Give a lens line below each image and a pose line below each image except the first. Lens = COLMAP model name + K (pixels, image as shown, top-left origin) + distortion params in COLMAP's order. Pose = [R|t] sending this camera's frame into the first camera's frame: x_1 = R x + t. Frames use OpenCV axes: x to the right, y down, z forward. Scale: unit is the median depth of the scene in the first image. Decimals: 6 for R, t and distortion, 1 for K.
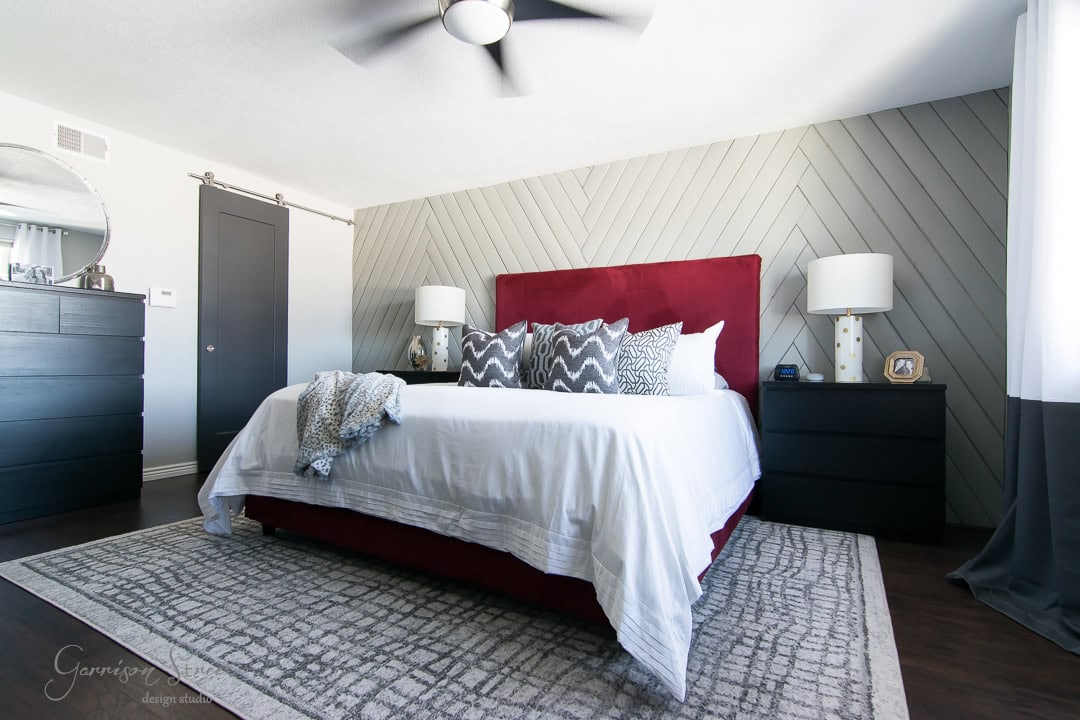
lens RADIAL K [[518.3, 0, 533.7], [0, 518.3, 359.9], [0, 0, 1]] dist [-0.004121, 0.002432]
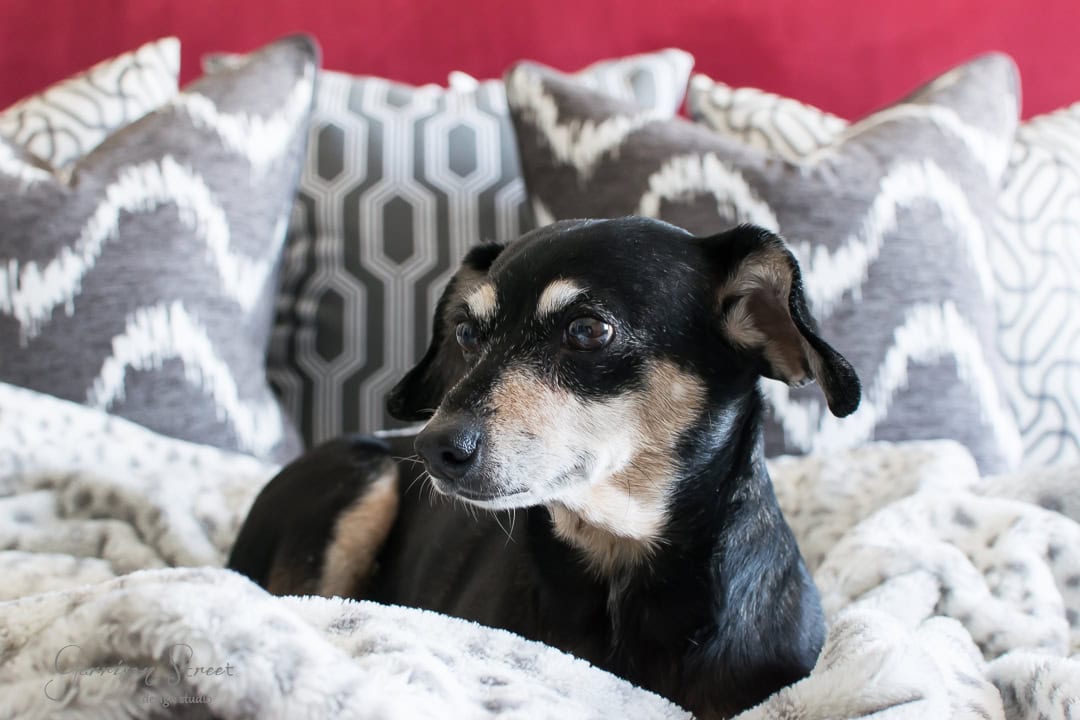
lens RADIAL K [[1635.5, 0, 540.0], [0, 1635.5, 360.0], [0, 0, 1]] dist [0.013356, 0.055694]
pose [[0.826236, -0.056442, 0.560489, -0.233463], [-0.000973, 0.994823, 0.101613, -0.034663], [-0.563323, -0.084502, 0.821904, 0.600068]]
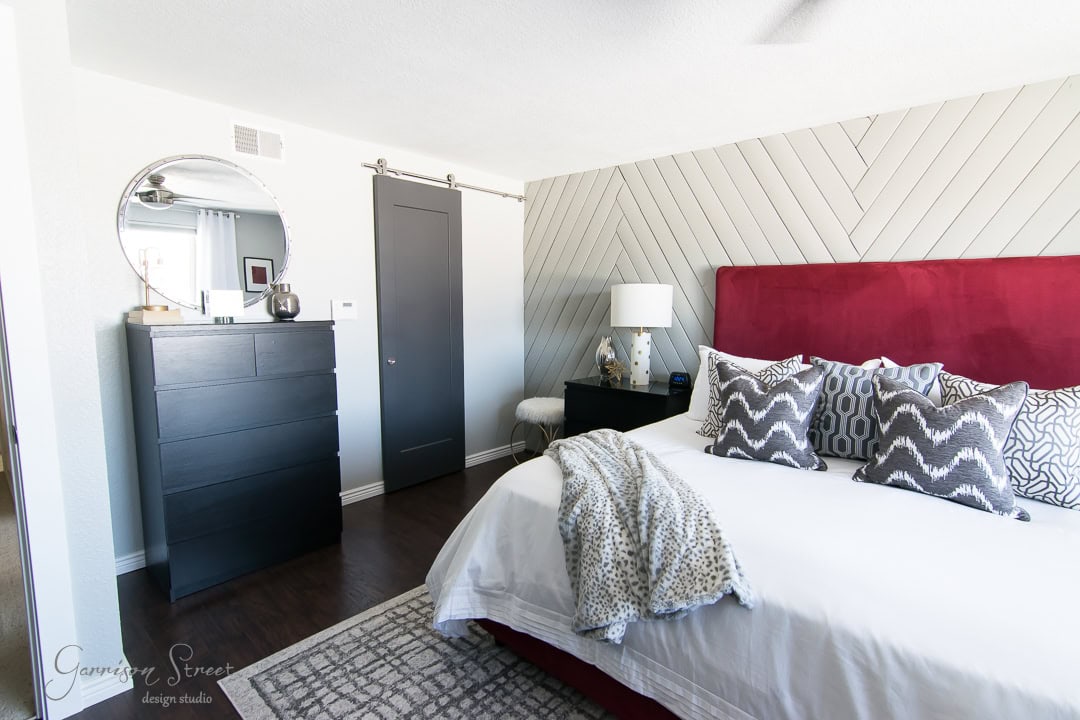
lens RADIAL K [[521.2, 0, 534.7], [0, 521.2, 358.9], [0, 0, 1]] dist [-0.002898, 0.000423]
pose [[0.977305, 0.015650, -0.211260, -0.260512], [0.008363, 0.993640, 0.112297, -0.175633], [0.211673, -0.111515, 0.970958, 0.235897]]
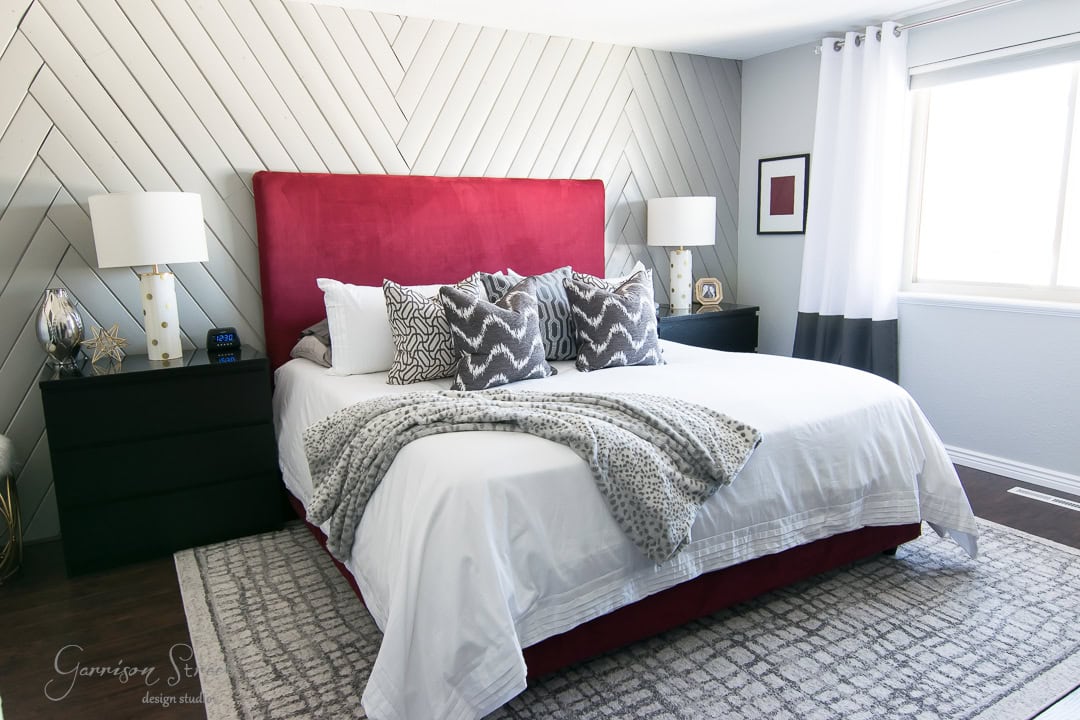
lens RADIAL K [[735.0, 0, 532.2], [0, 735.0, 359.4], [0, 0, 1]] dist [-0.005341, 0.008665]
pose [[0.490521, -0.179261, 0.852792, -0.955917], [0.021184, 0.980777, 0.193979, -0.169404], [-0.871172, -0.077086, 0.484889, 0.510036]]
